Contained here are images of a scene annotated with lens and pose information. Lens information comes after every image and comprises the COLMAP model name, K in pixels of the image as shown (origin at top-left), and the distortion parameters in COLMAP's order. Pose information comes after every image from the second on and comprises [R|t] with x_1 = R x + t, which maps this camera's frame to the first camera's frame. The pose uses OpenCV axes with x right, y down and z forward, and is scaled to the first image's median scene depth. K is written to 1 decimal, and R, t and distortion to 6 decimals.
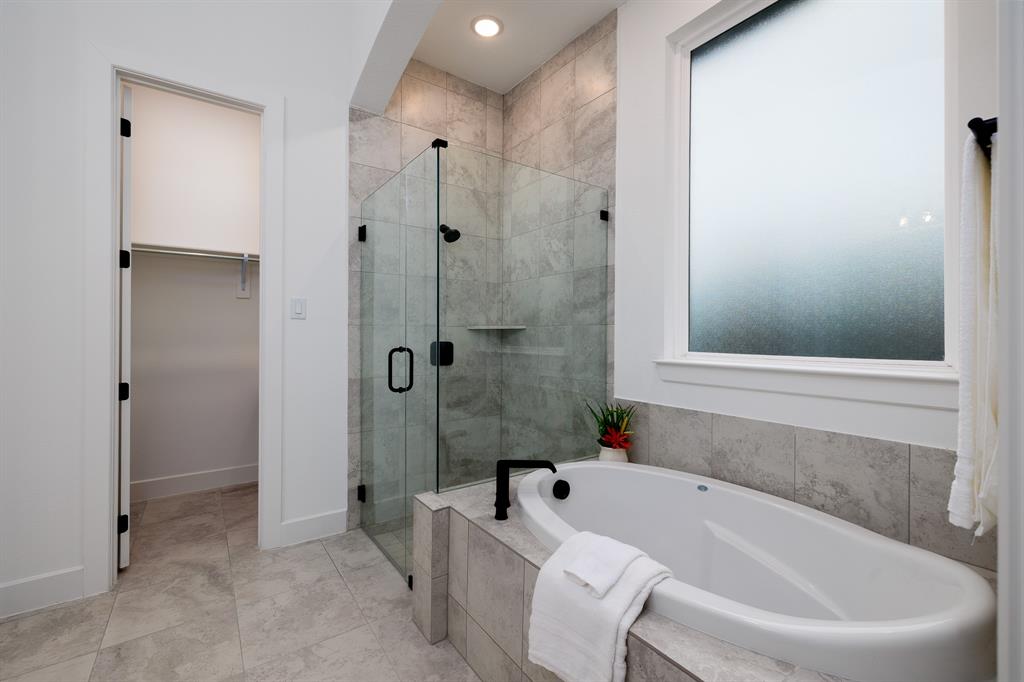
lens RADIAL K [[429.9, 0, 510.9], [0, 429.9, 333.4], [0, 0, 1]] dist [-0.001383, -0.000040]
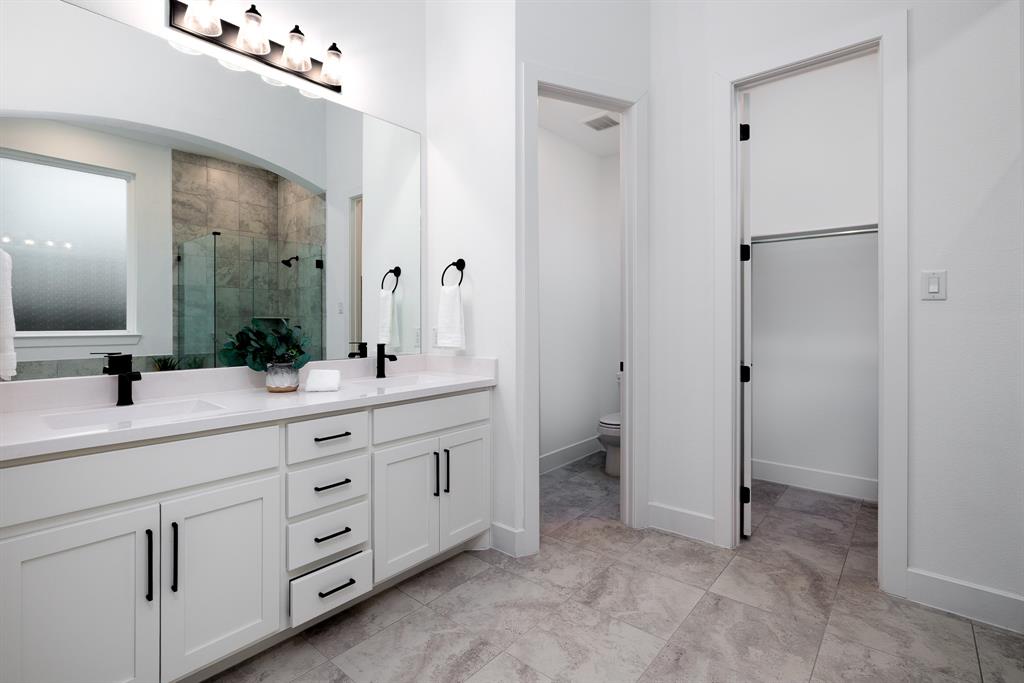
lens RADIAL K [[484.6, 0, 510.2], [0, 484.6, 323.2], [0, 0, 1]] dist [0.001722, -0.000220]
pose [[0.247537, 0.001999, -0.968876, 0.145044], [0.003526, 0.999989, 0.002964, 0.000279], [0.968872, -0.004150, 0.247527, 0.116400]]
